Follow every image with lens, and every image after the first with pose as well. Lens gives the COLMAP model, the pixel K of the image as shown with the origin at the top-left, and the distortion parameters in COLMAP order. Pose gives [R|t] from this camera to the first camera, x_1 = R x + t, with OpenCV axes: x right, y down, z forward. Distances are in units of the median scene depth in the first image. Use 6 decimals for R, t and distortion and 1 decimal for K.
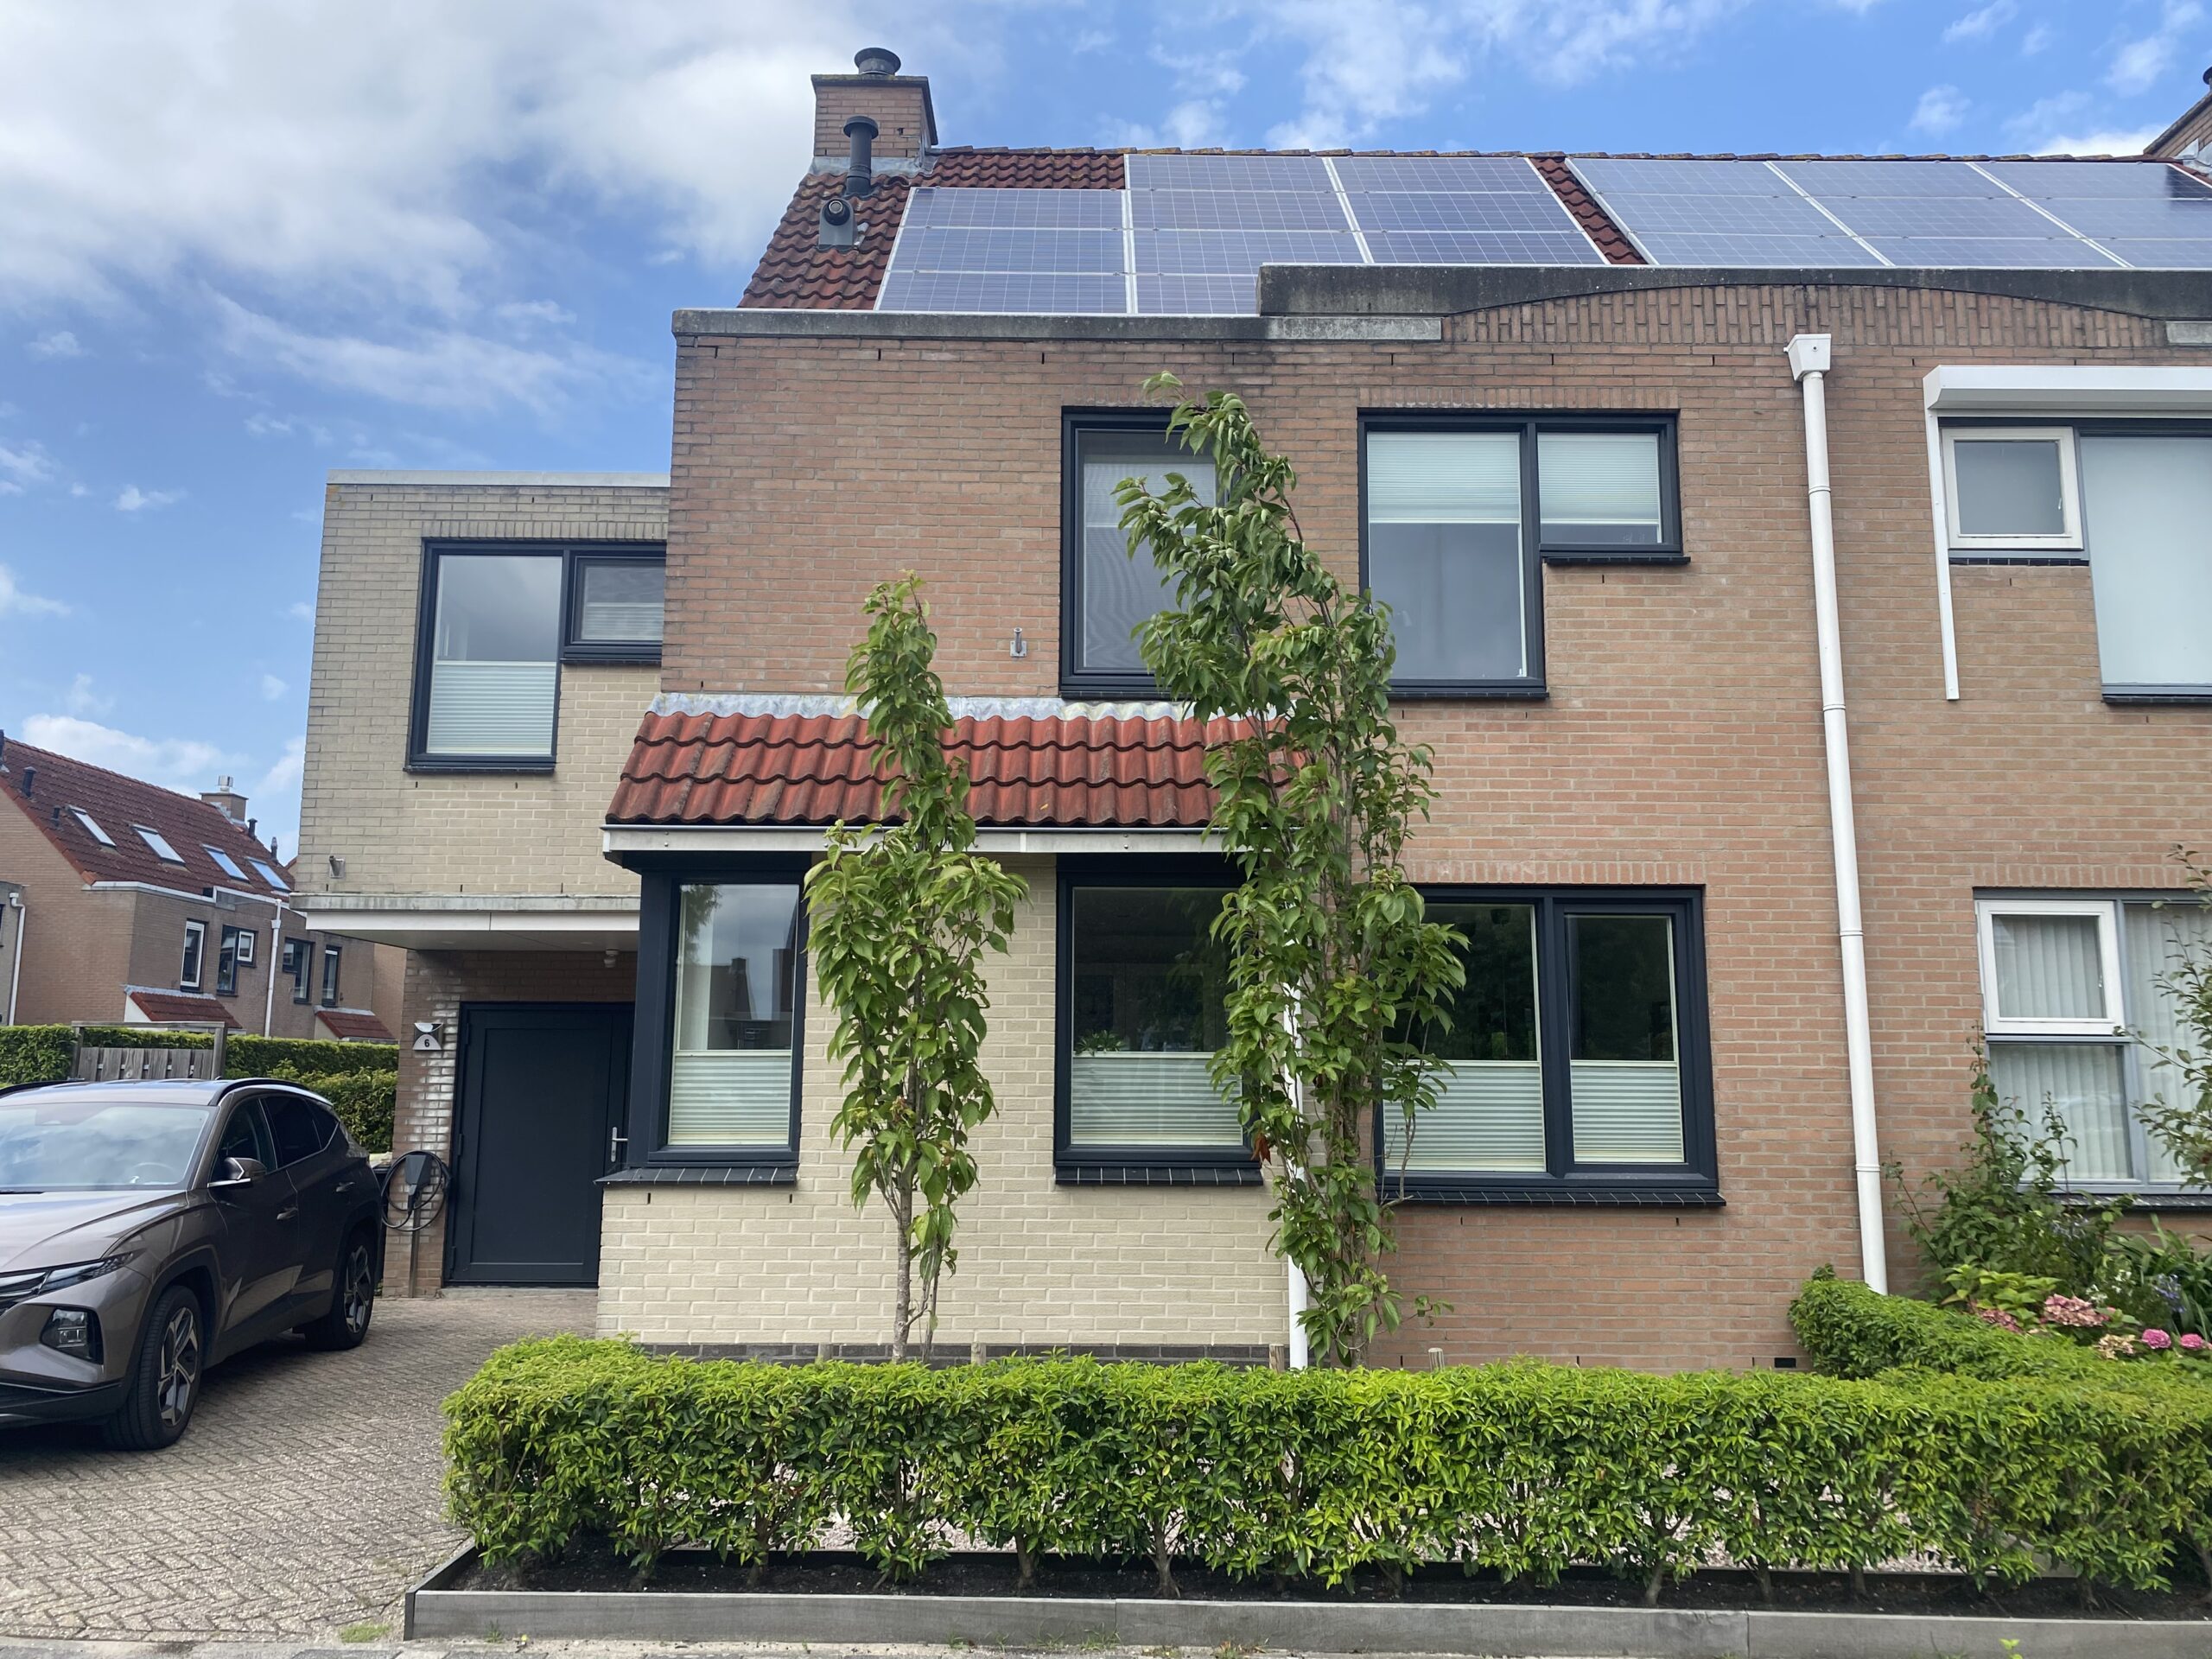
lens RADIAL K [[1663.8, 0, 1106.0], [0, 1663.8, 829.5], [0, 0, 1]] dist [0.001260, 0.005588]
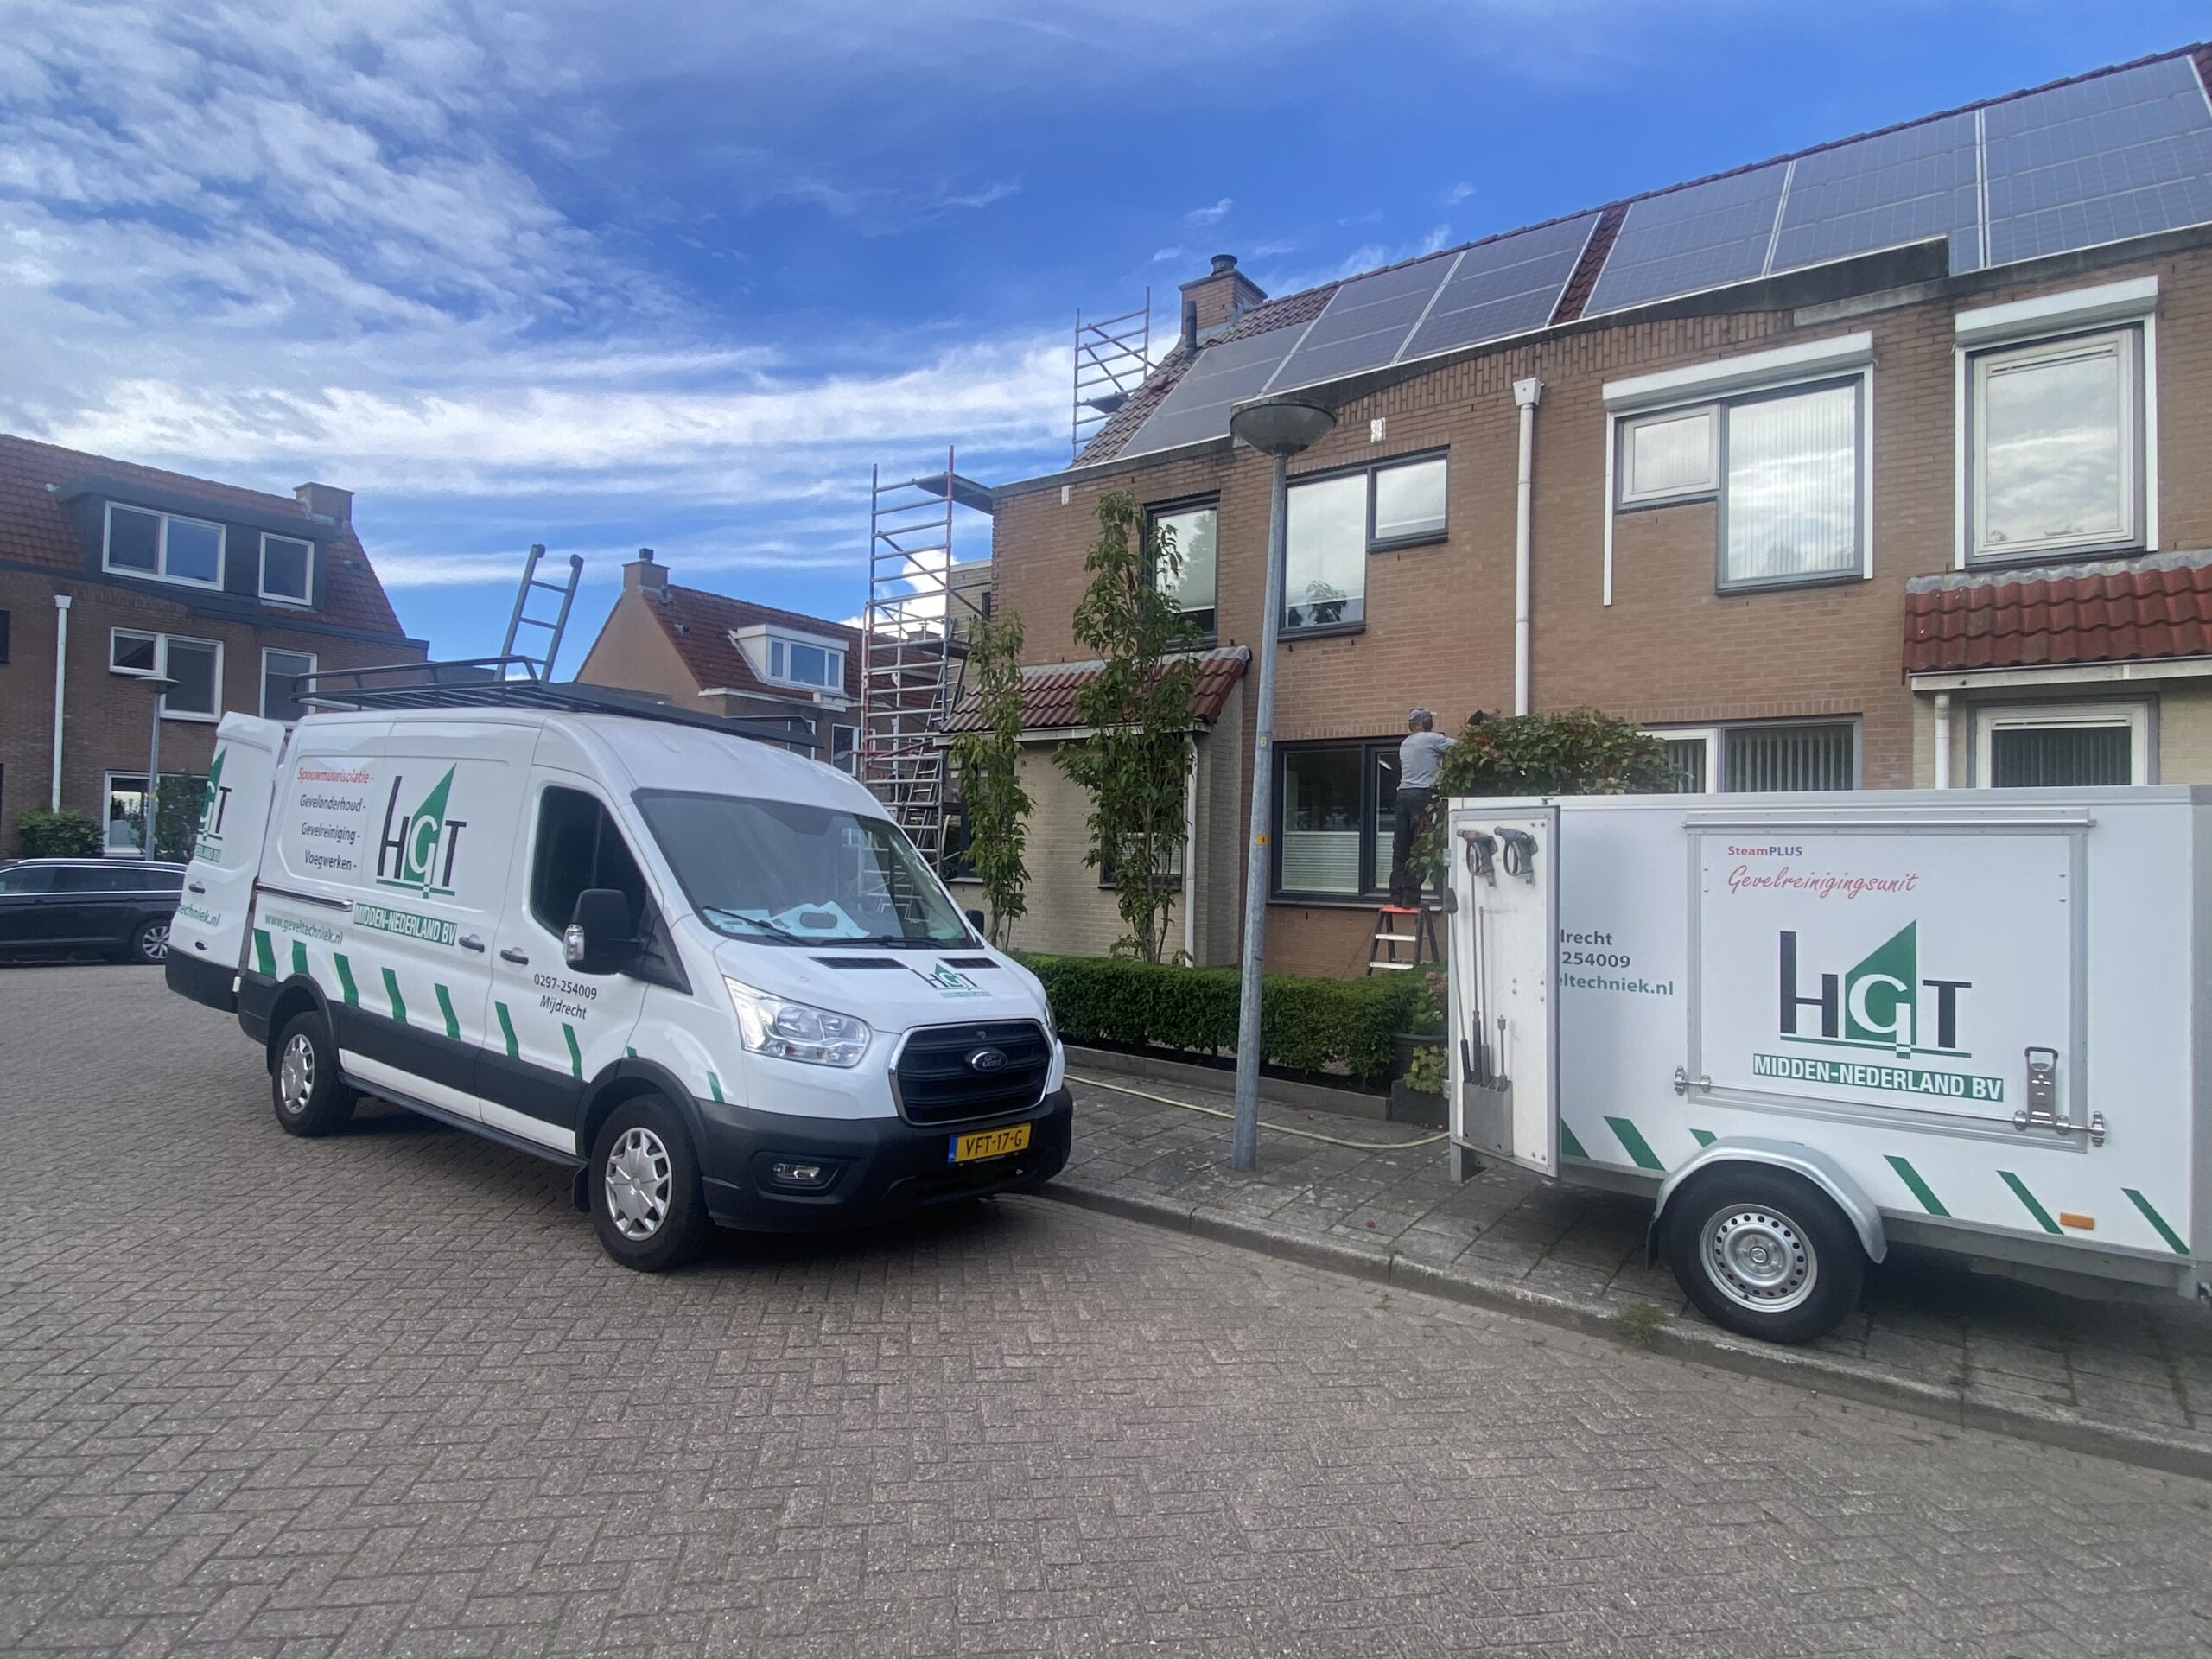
lens RADIAL K [[1158.2, 0, 1106.0], [0, 1158.2, 829.5], [0, 0, 1]] dist [-0.002710, -0.000925]
pose [[0.821199, -0.005005, -0.570620, 0.712746], [0.070777, 0.993134, 0.093147, -0.003147], [0.566236, -0.116879, 0.815914, -0.170329]]
